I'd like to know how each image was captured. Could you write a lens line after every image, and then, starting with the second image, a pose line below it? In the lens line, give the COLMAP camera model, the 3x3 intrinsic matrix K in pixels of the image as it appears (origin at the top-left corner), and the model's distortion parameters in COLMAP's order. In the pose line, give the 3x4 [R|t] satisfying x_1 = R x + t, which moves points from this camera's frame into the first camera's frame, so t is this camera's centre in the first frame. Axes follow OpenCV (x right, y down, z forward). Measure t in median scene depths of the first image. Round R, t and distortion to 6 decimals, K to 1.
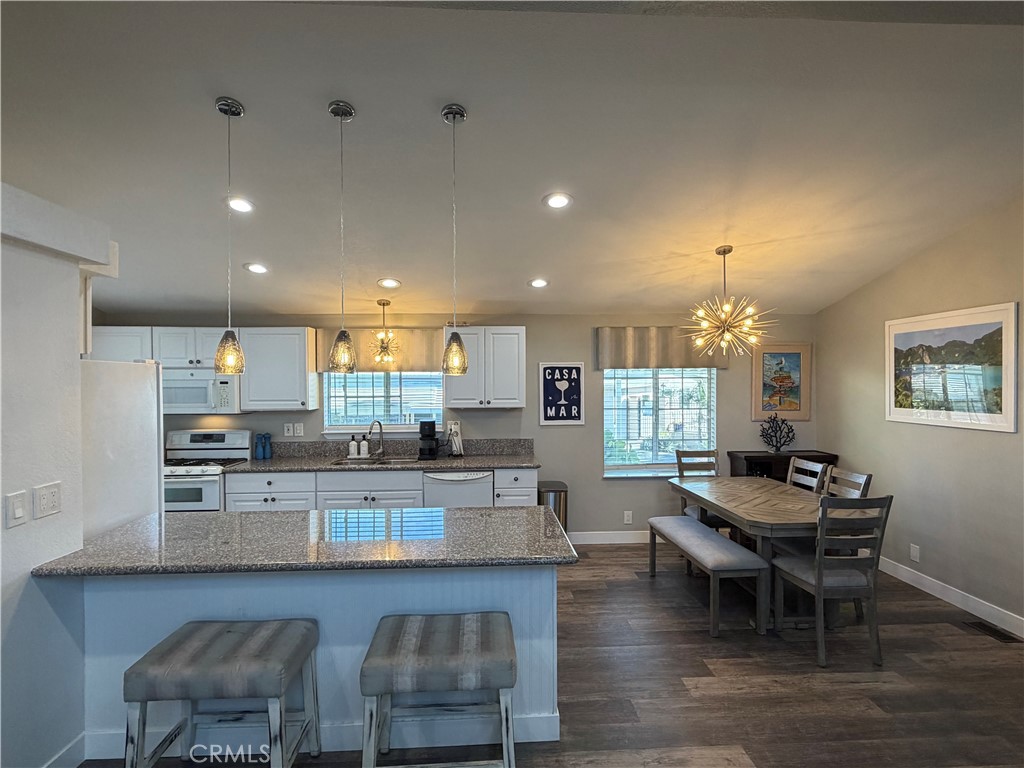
lens RADIAL K [[531.9, 0, 511.8], [0, 531.9, 384.0], [0, 0, 1]] dist [0.003174, 0.000154]
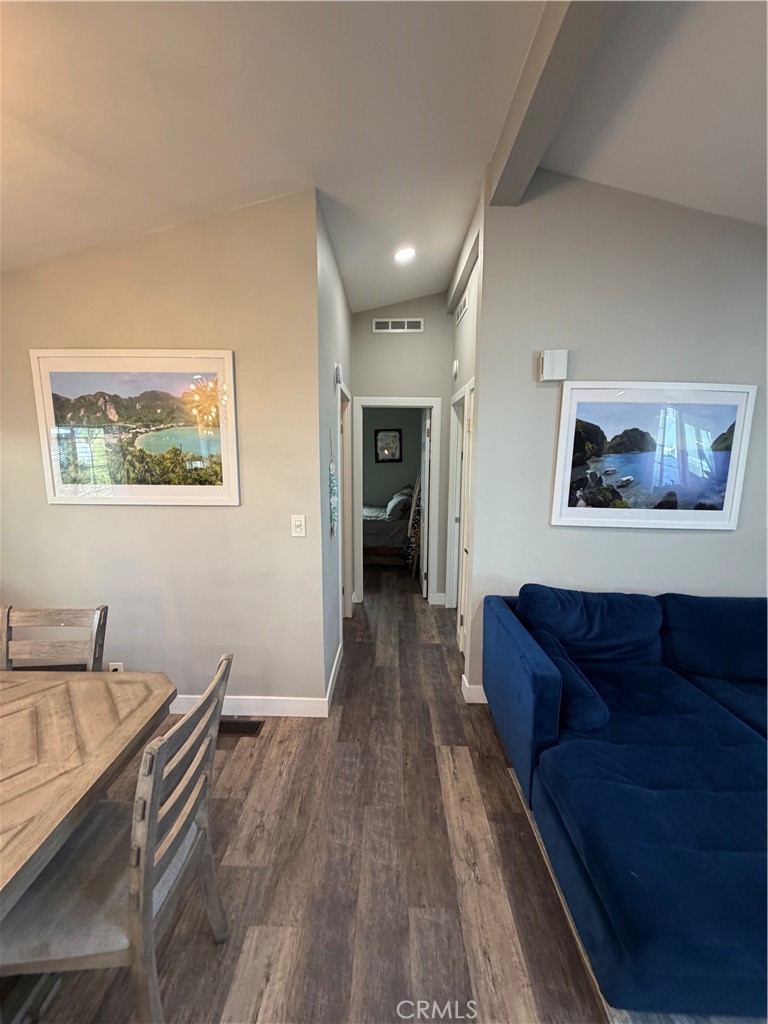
lens RADIAL K [[407.1, 0, 384.1], [0, 407.1, 511.2], [0, 0, 1]] dist [-0.000589, -0.000240]
pose [[0.067304, -0.140032, 0.987857, 0.313934], [-0.002807, 0.990071, 0.140537, 0.005987], [-0.997729, -0.012232, 0.066243, 0.766379]]
